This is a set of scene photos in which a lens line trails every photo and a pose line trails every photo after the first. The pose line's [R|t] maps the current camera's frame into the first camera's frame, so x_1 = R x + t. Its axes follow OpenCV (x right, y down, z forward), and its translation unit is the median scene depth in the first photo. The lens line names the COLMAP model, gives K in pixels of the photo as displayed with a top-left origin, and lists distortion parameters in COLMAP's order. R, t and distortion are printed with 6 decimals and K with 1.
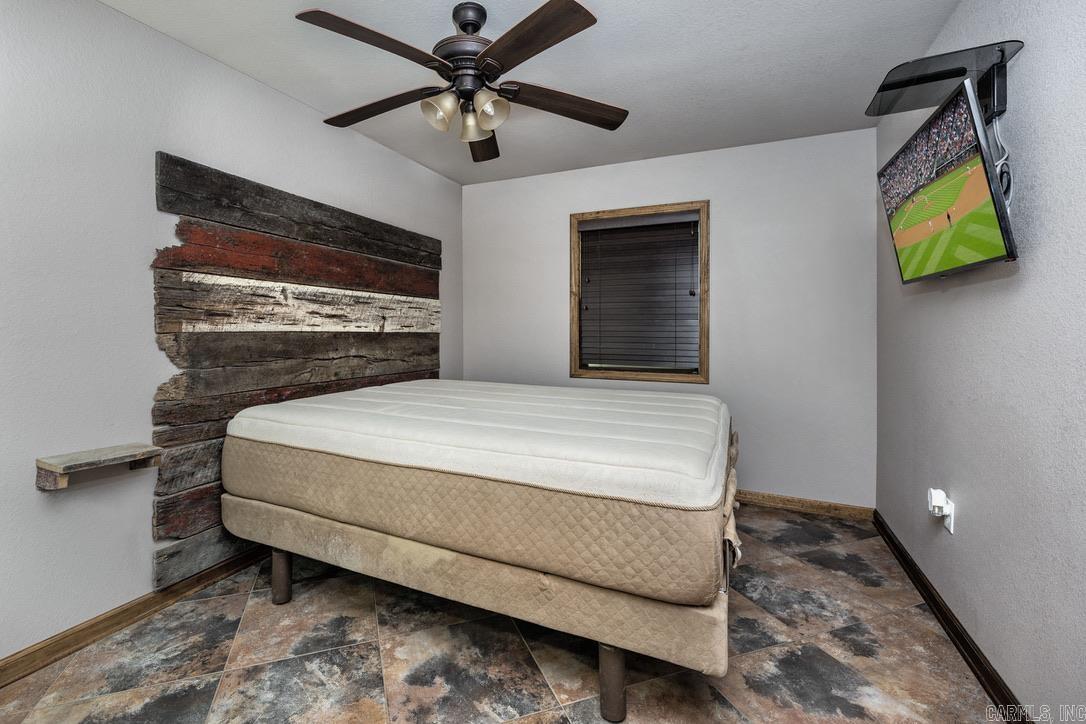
lens RADIAL K [[452.7, 0, 532.5], [0, 452.7, 331.3], [0, 0, 1]] dist [-0.000859, -0.000104]
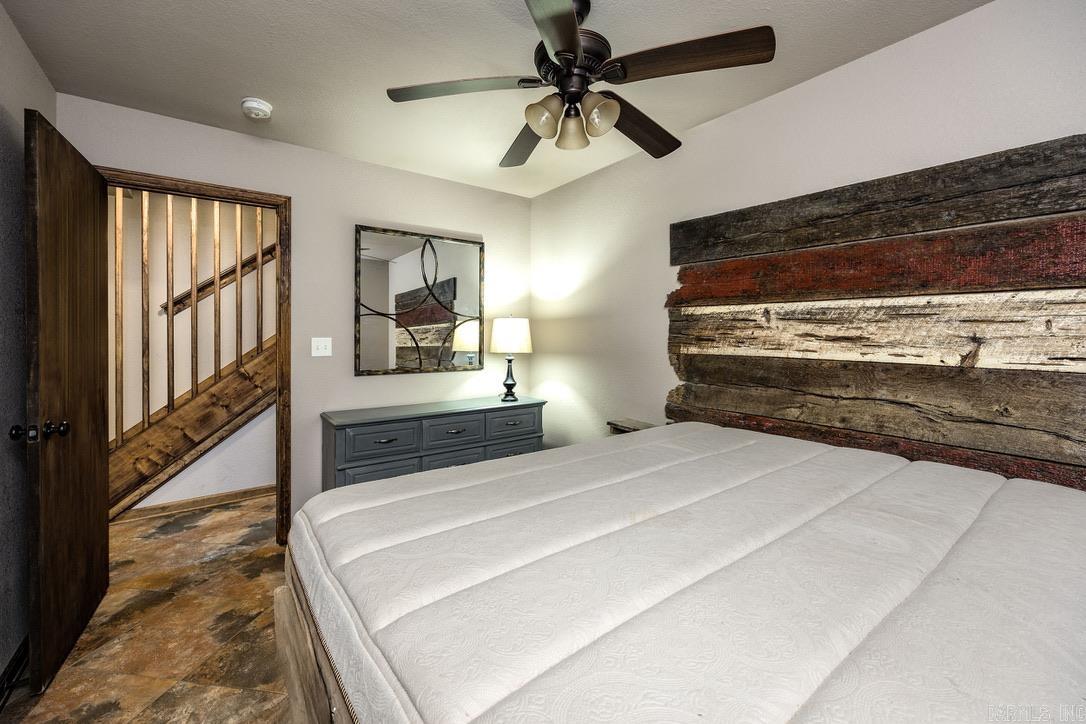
lens RADIAL K [[452.7, 0, 532.5], [0, 452.7, 331.3], [0, 0, 1]] dist [-0.000859, -0.000104]
pose [[-0.487993, -0.002923, -0.872843, 0.476130], [-0.001571, 0.999996, -0.002471, -0.047482], [0.872846, 0.000166, -0.487995, 1.024309]]
